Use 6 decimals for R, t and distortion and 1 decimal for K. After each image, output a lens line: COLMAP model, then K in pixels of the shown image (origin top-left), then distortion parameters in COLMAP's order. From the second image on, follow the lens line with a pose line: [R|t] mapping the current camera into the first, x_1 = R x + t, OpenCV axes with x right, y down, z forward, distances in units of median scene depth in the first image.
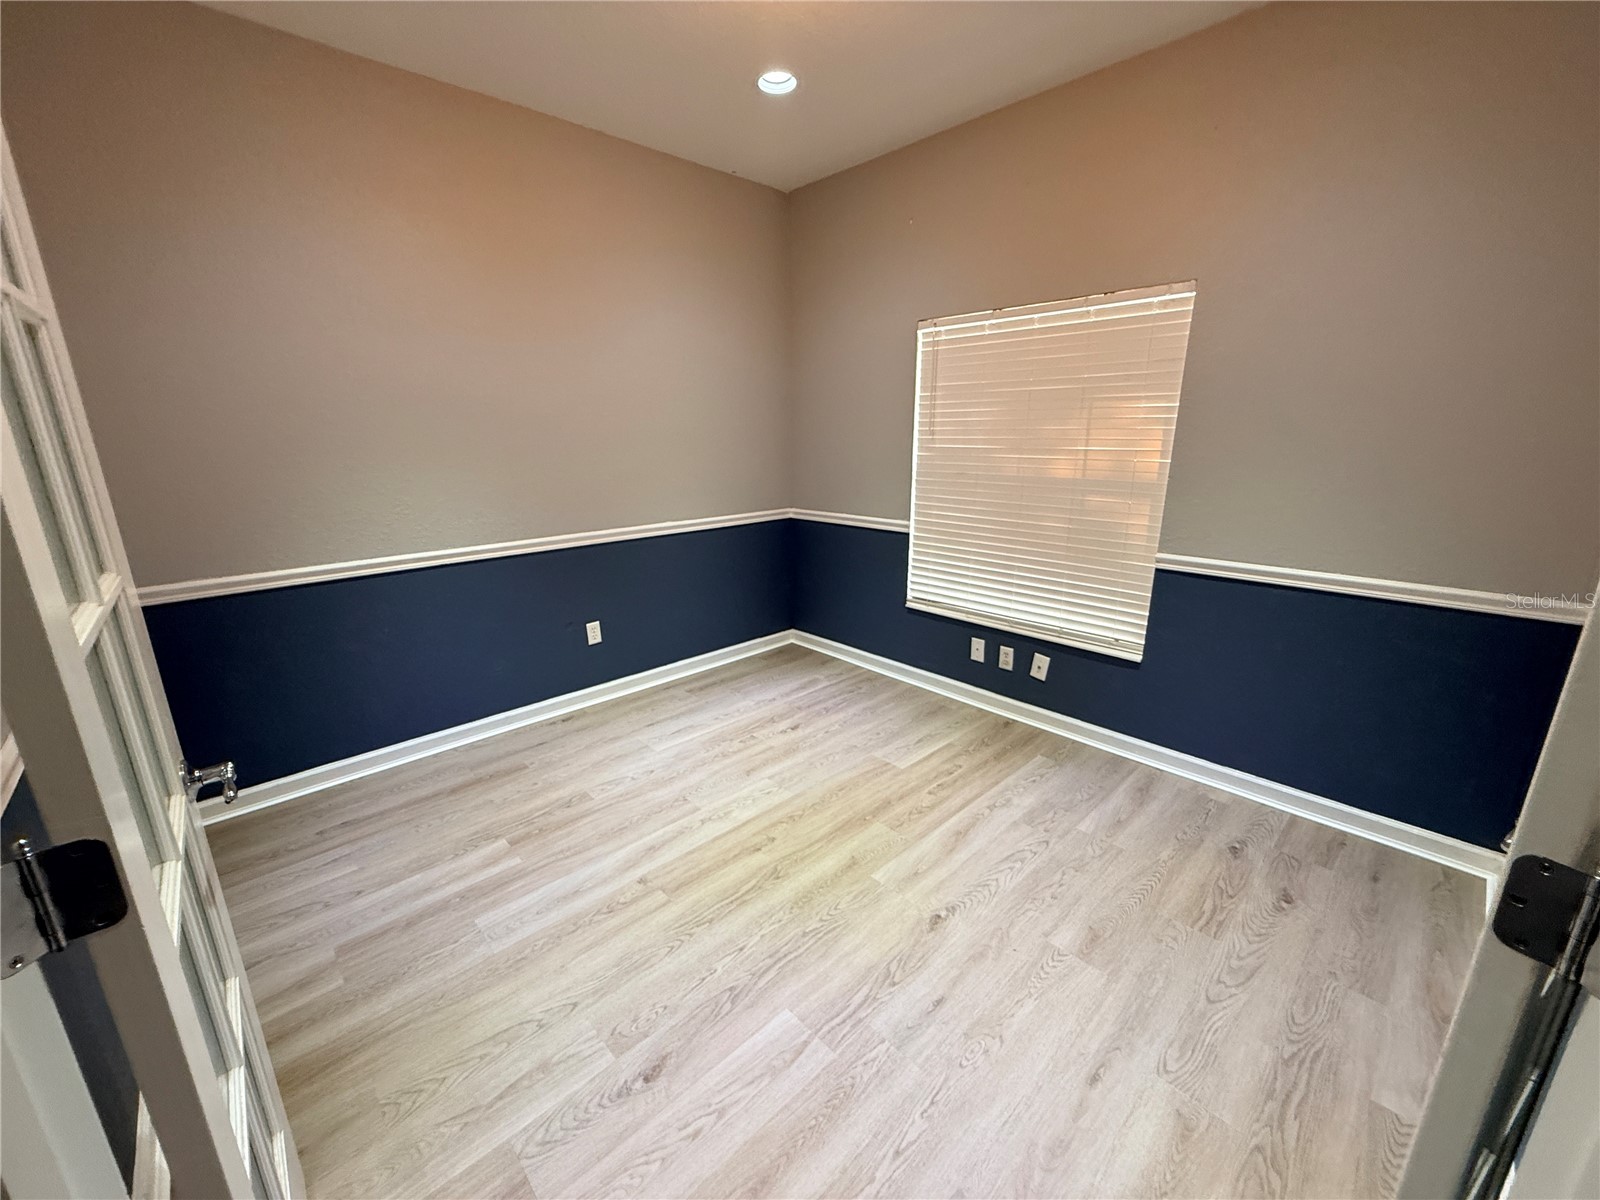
lens RADIAL K [[640.3, 0, 794.8], [0, 640.3, 598.0], [0, 0, 1]] dist [-0.001308, 0.000415]
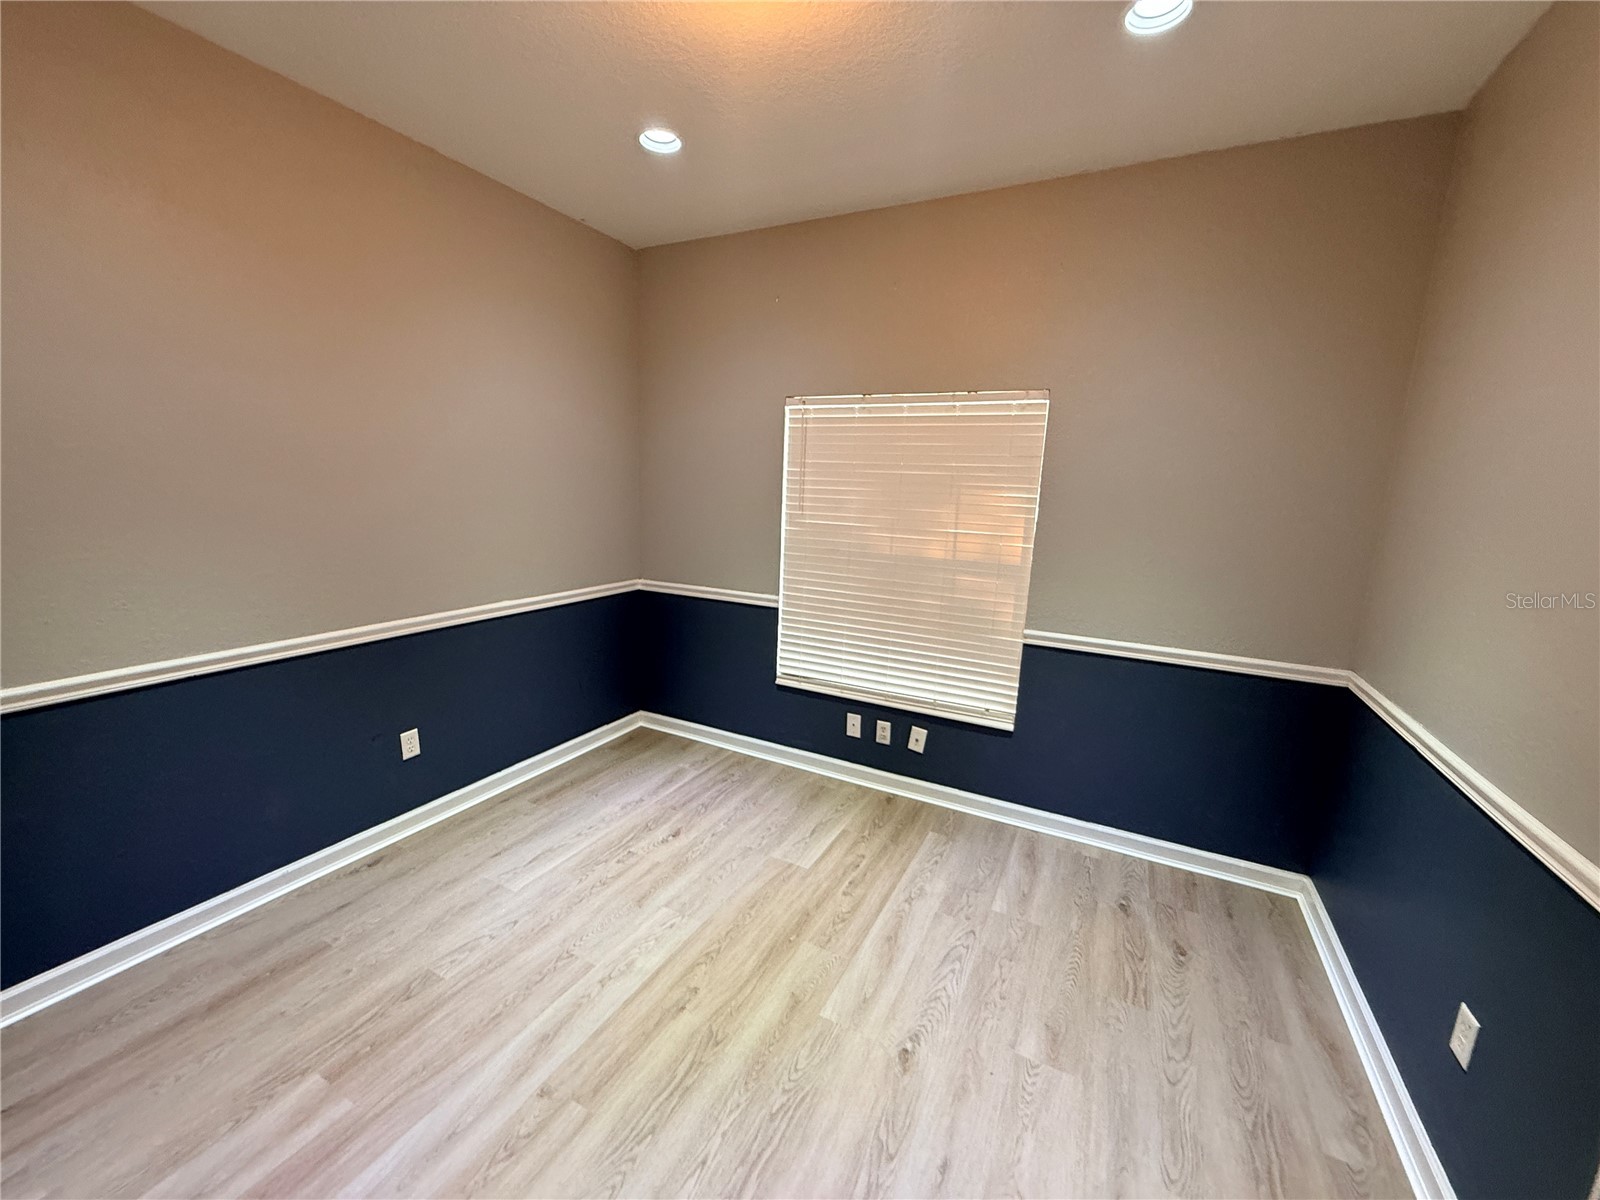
lens RADIAL K [[640.3, 0, 803.1], [0, 640.3, 599.9], [0, 0, 1]] dist [-0.001308, 0.000415]
pose [[0.943134, -0.017615, 0.331946, -0.152949], [0.042619, 0.996761, -0.068195, -0.065188], [-0.329669, 0.078464, 0.940830, 0.104492]]
